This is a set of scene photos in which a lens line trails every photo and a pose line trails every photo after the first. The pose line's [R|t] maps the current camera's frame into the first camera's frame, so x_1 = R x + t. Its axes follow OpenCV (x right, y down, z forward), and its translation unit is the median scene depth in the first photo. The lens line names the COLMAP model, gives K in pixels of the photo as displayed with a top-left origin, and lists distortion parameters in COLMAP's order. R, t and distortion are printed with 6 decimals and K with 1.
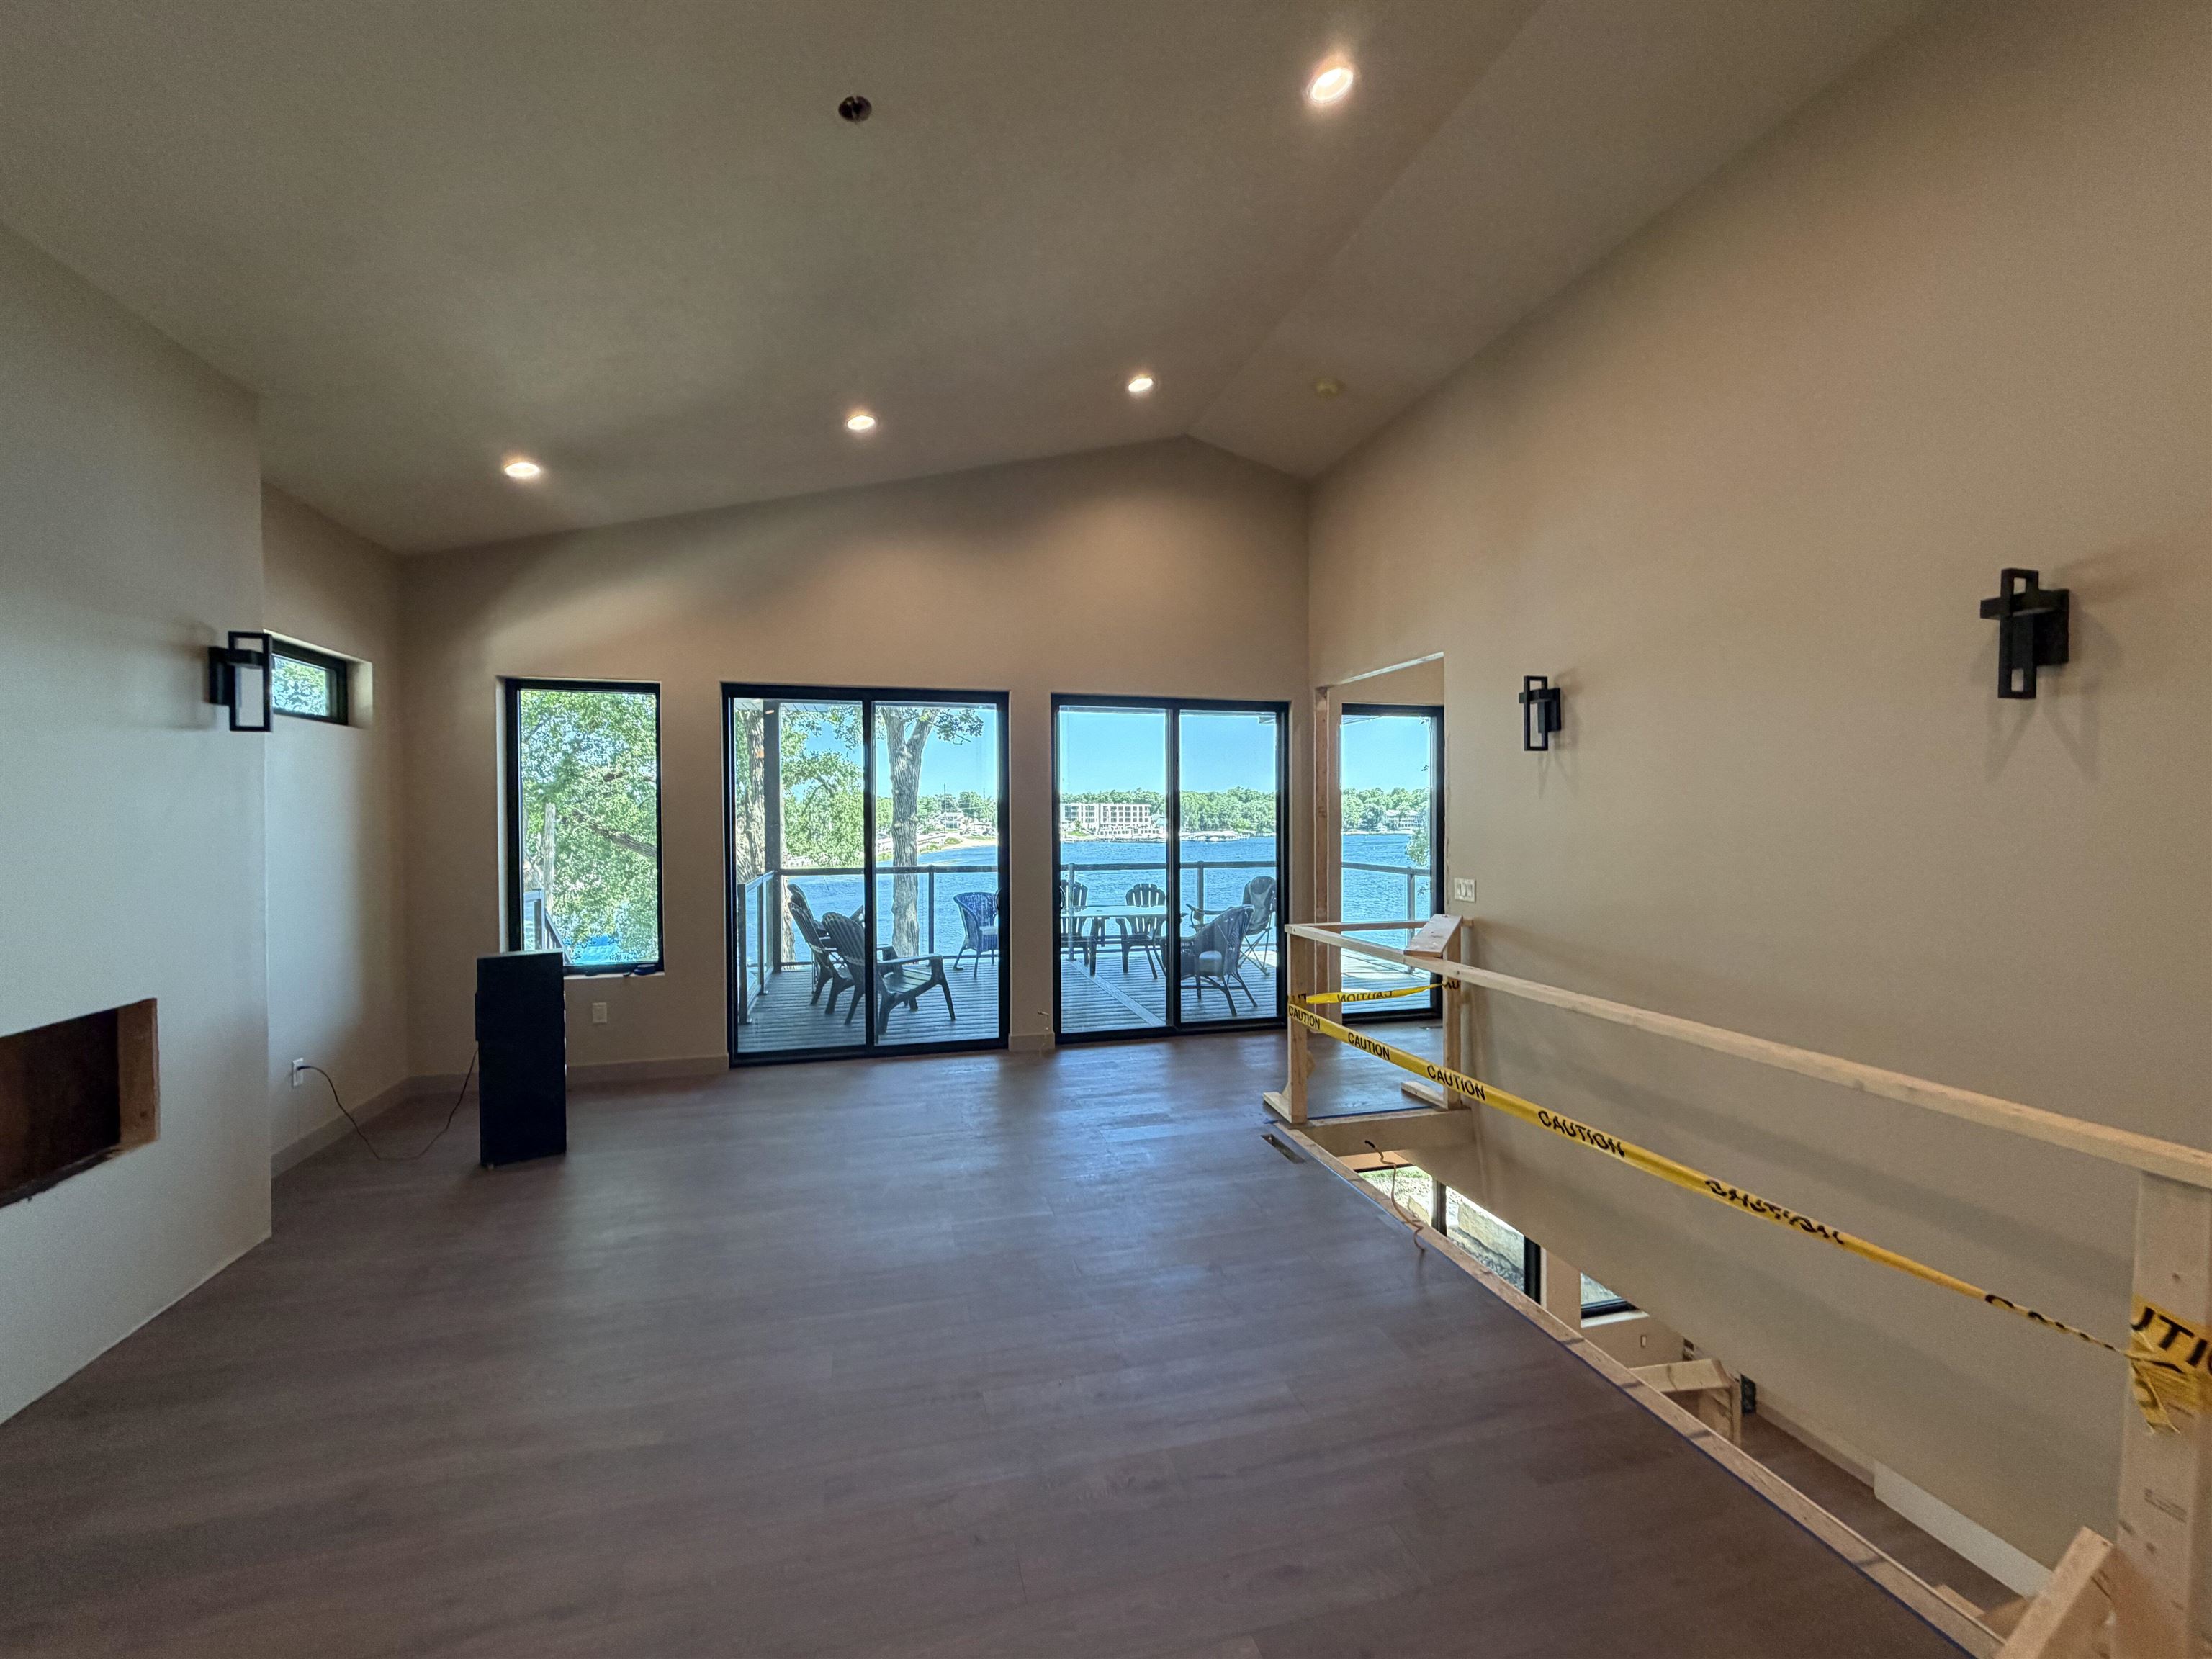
lens RADIAL K [[885.2, 0, 1095.0], [0, 885.2, 832.9], [0, 0, 1]] dist [0.000634, 0.000321]
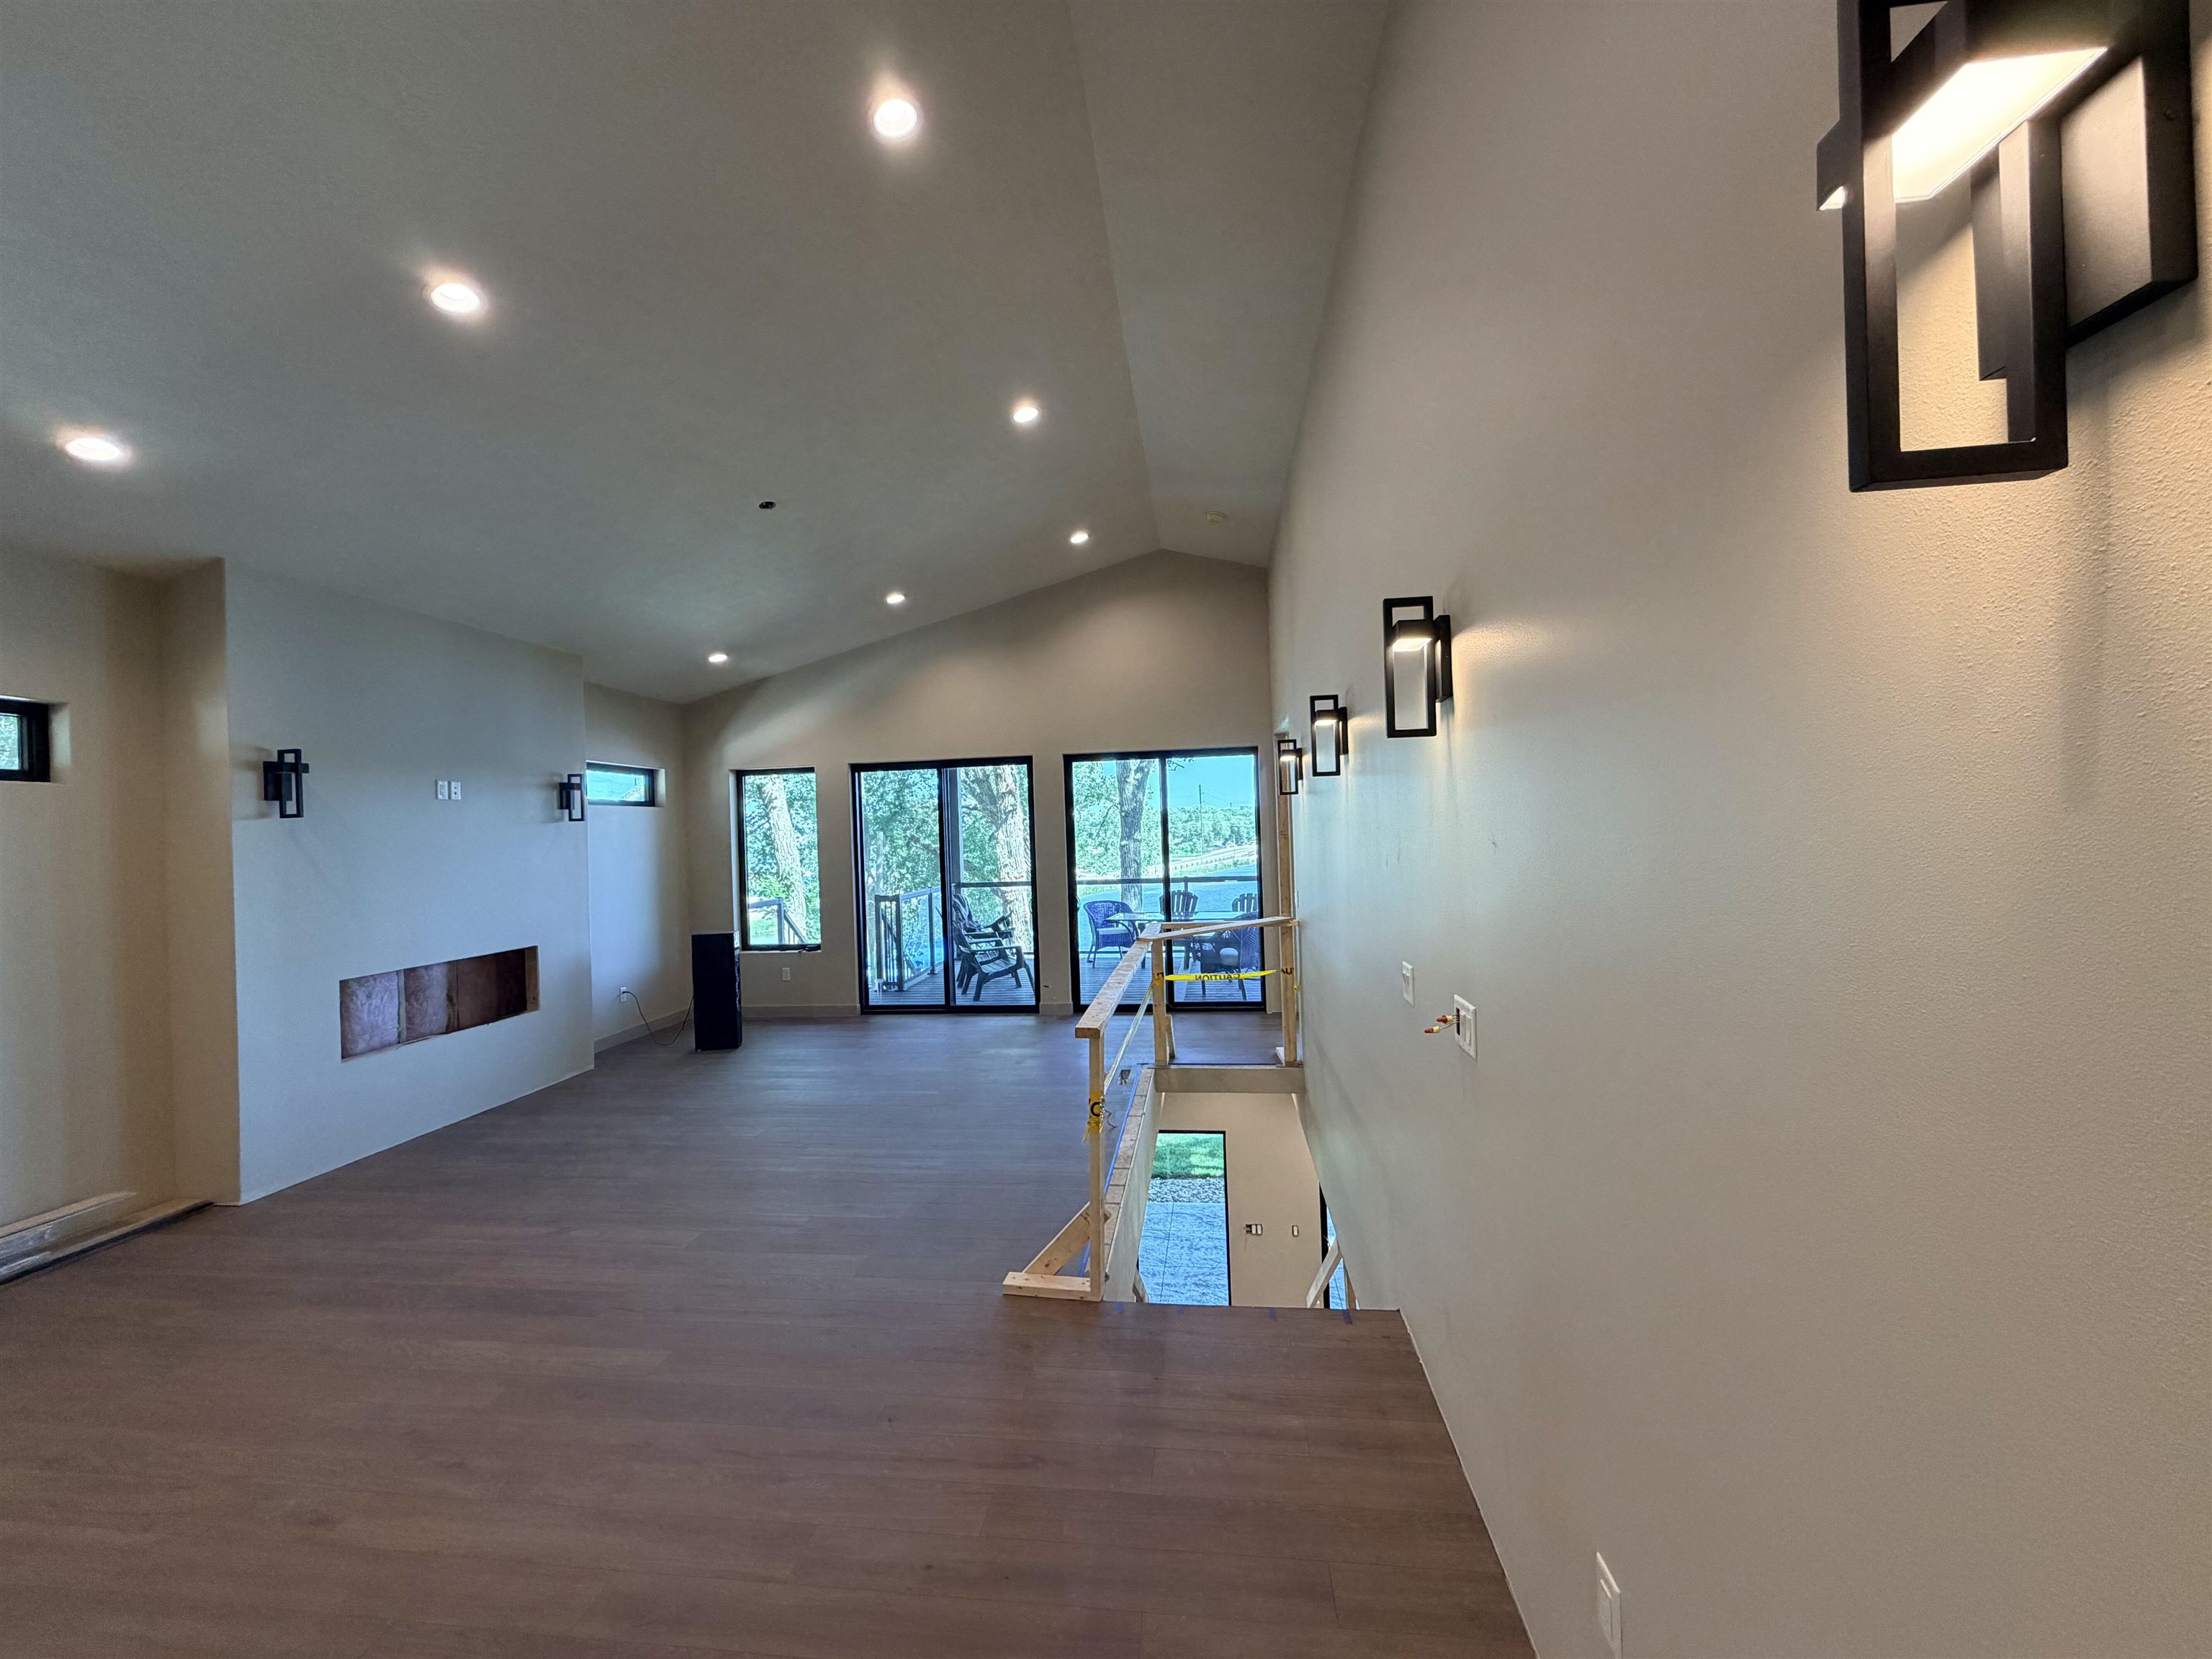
lens RADIAL K [[885.2, 0, 1091.6], [0, 885.2, 831.6], [0, 0, 1]] dist [0.000634, 0.000321]
pose [[0.926141, -0.027962, -0.376141, 0.578358], [0.023088, 0.999581, -0.017459, -0.015421], [0.376471, 0.007485, 0.926398, -0.288845]]
